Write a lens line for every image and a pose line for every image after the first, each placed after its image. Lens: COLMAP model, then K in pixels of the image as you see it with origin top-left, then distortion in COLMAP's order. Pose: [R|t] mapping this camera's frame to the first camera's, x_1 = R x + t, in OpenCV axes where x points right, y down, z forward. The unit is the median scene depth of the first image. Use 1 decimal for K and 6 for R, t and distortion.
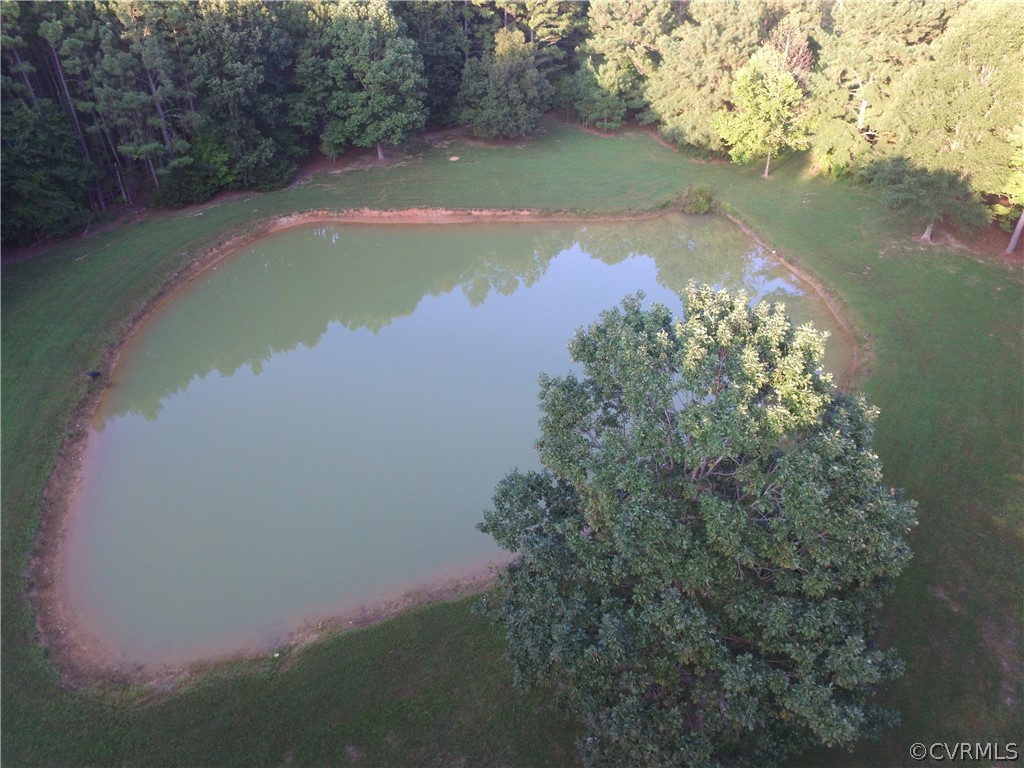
lens RADIAL K [[685.8, 0, 514.7], [0, 685.8, 417.5], [0, 0, 1]] dist [-0.107026, 0.080517]
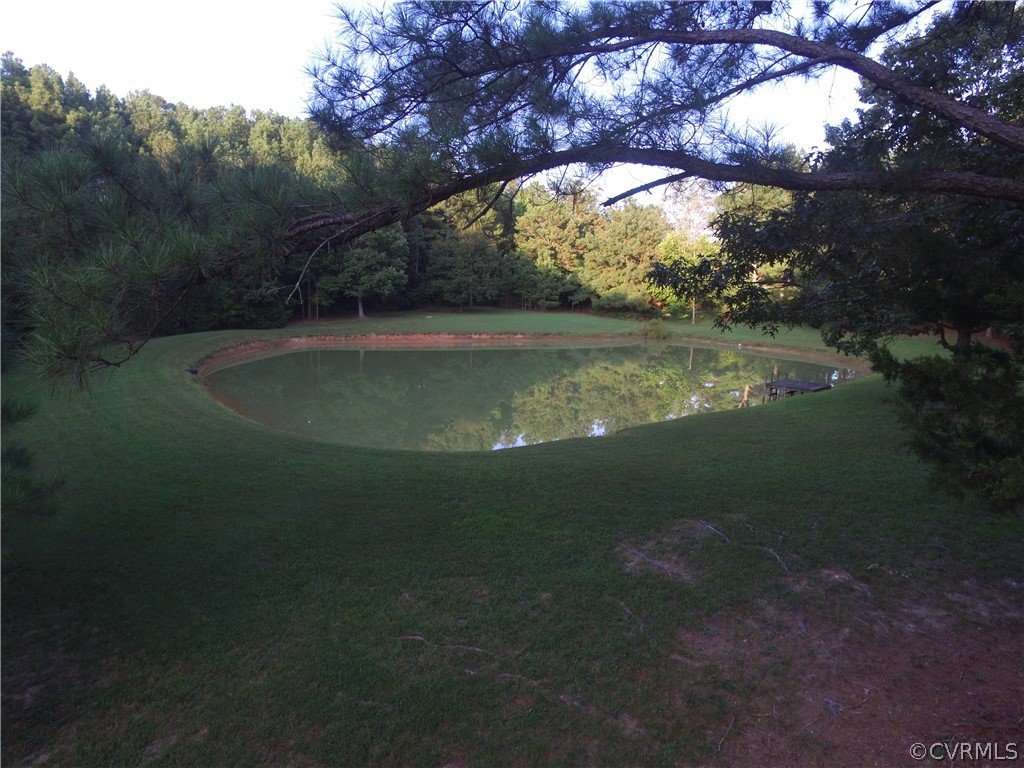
lens RADIAL K [[685.8, 0, 514.7], [0, 685.8, 417.5], [0, 0, 1]] dist [-0.107026, 0.080517]
pose [[0.969453, -0.041290, 0.241775, -0.265475], [0.139466, 0.903663, -0.404898, 0.268427], [-0.201765, 0.426249, 0.881818, 0.072814]]
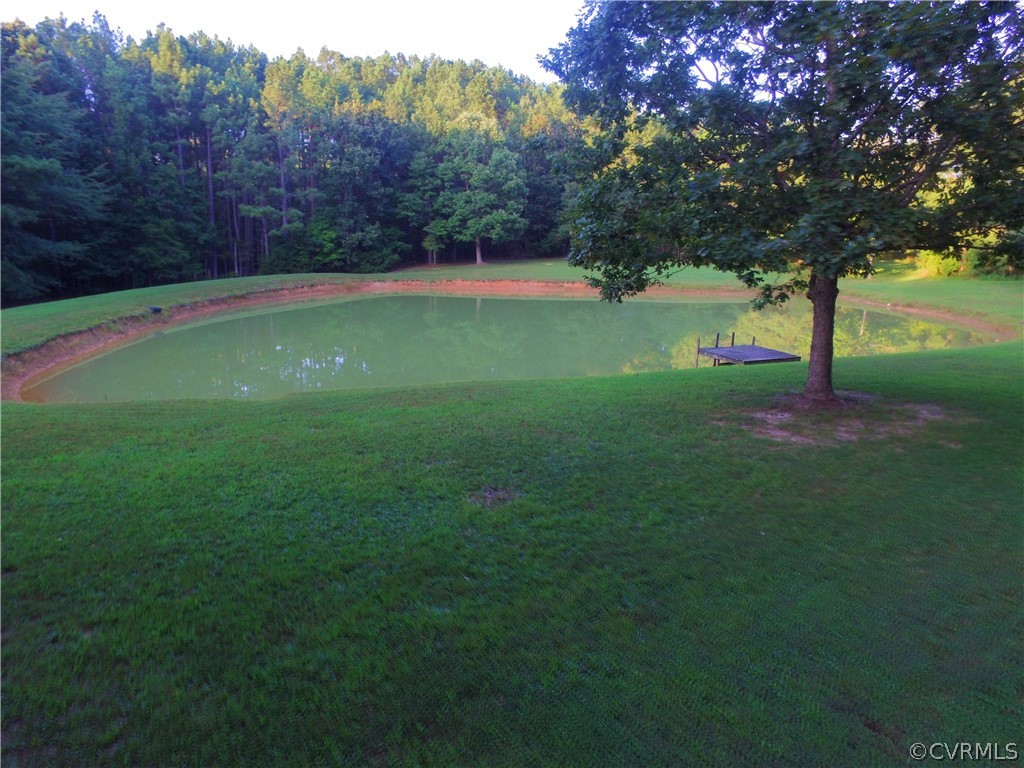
lens RADIAL K [[685.8, 0, 514.7], [0, 685.8, 417.5], [0, 0, 1]] dist [-0.107026, 0.080517]
pose [[0.989583, 0.036351, -0.139297, 0.011552], [-0.084244, 0.930849, -0.355562, 0.234657], [0.116740, 0.363593, 0.924214, 0.143943]]
